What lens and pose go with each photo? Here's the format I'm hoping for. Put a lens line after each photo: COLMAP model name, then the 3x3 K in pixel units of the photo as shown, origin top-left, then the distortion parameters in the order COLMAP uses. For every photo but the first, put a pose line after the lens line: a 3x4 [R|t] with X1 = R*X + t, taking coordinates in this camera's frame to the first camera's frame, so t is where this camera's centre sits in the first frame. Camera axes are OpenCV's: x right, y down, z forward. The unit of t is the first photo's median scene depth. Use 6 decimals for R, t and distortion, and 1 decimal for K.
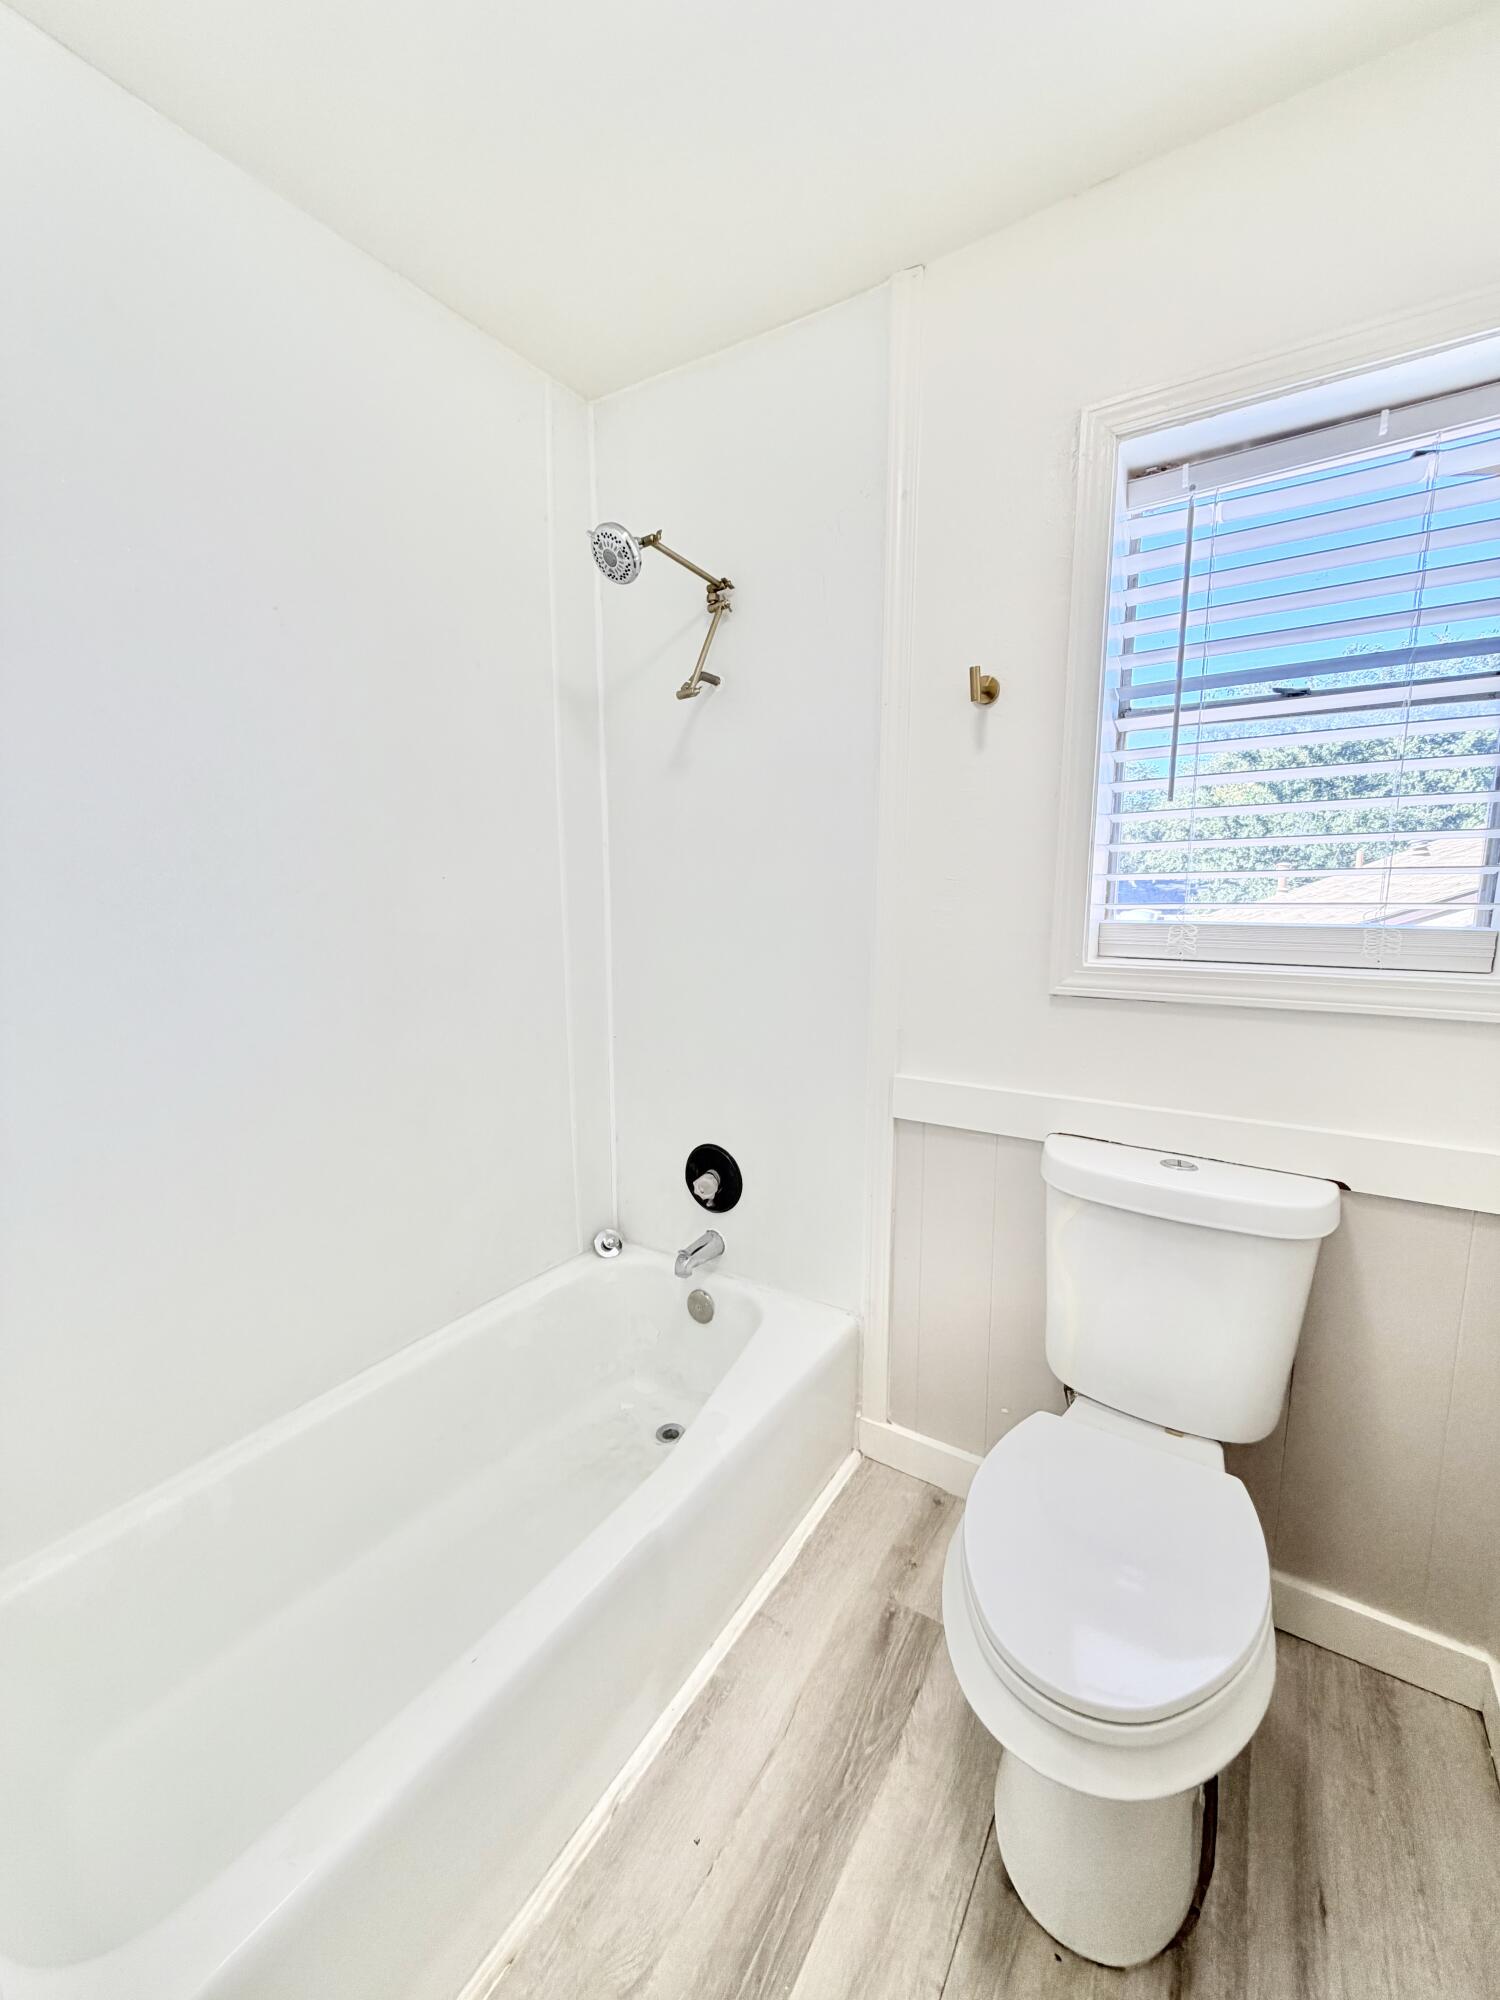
lens RADIAL K [[794.1, 0, 740.3], [0, 794.1, 1002.4], [0, 0, 1]] dist [0.001429, -0.000572]
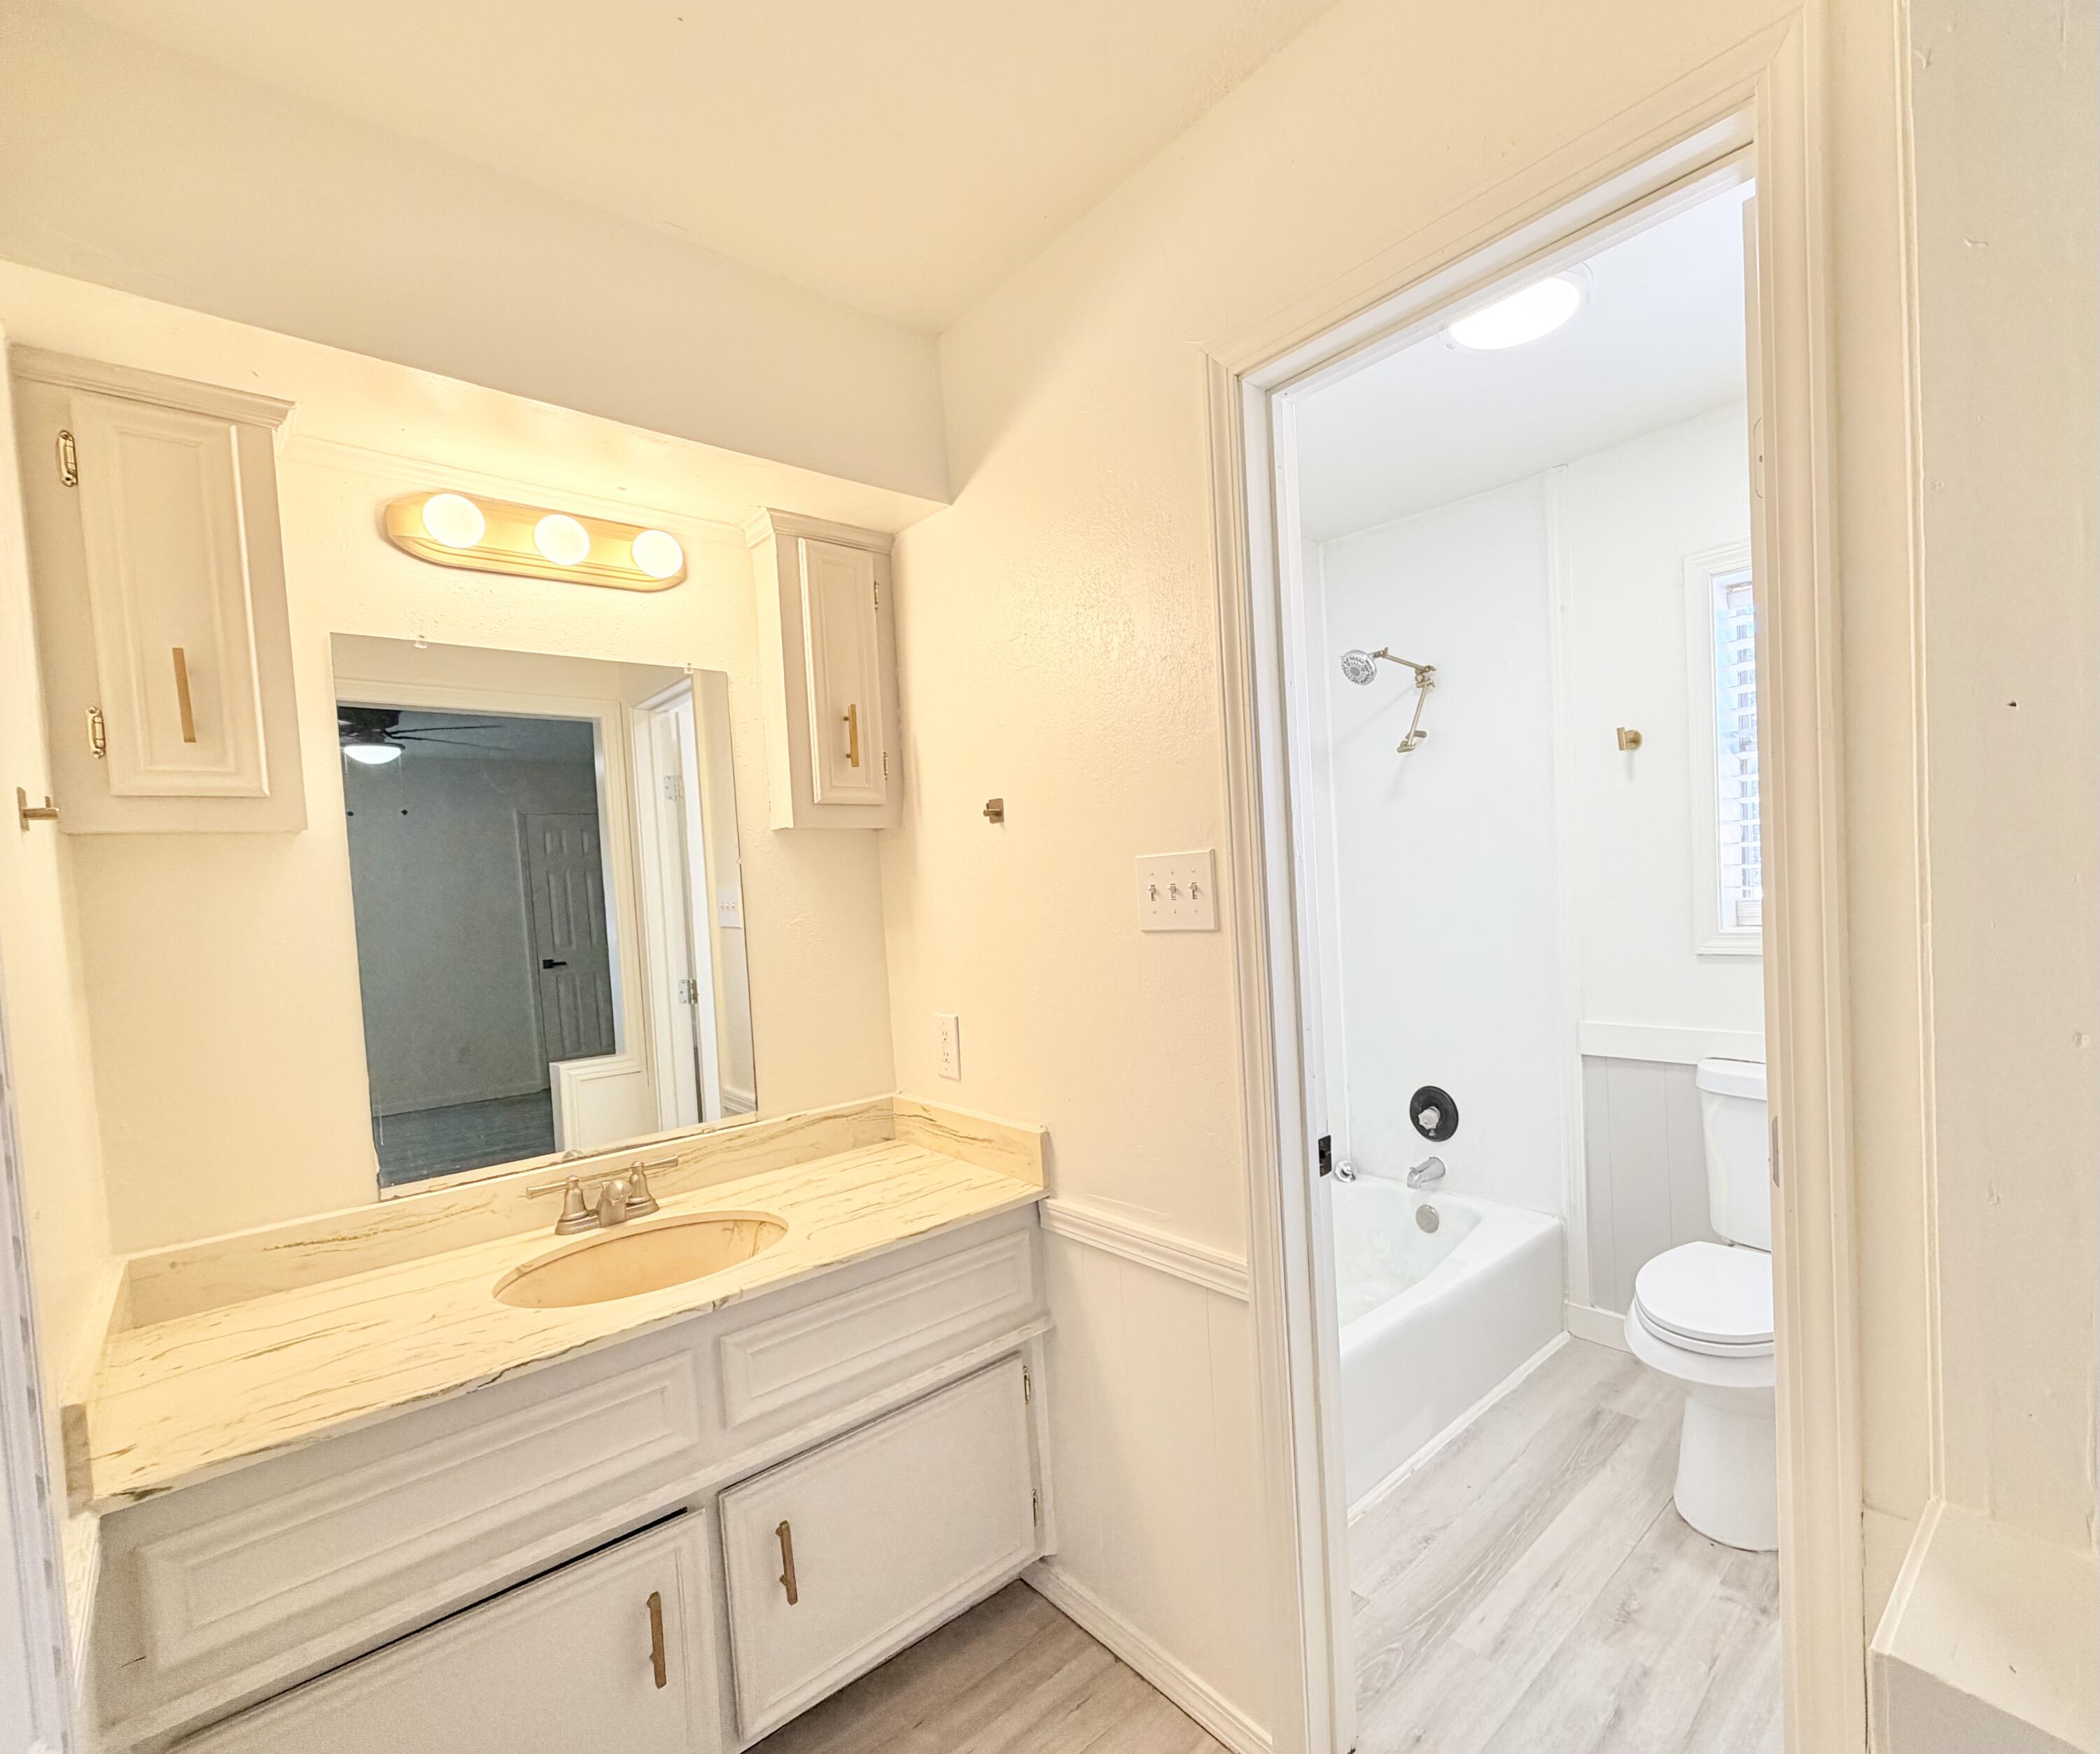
lens RADIAL K [[994.4, 0, 1157.1], [0, 994.4, 910.9], [0, 0, 1]] dist [-0.004153, 0.000075]
pose [[0.974339, -0.037064, -0.222012, -0.113324], [0.012640, 0.993803, -0.110439, 0.080430], [0.224730, 0.104798, 0.968769, -0.746850]]
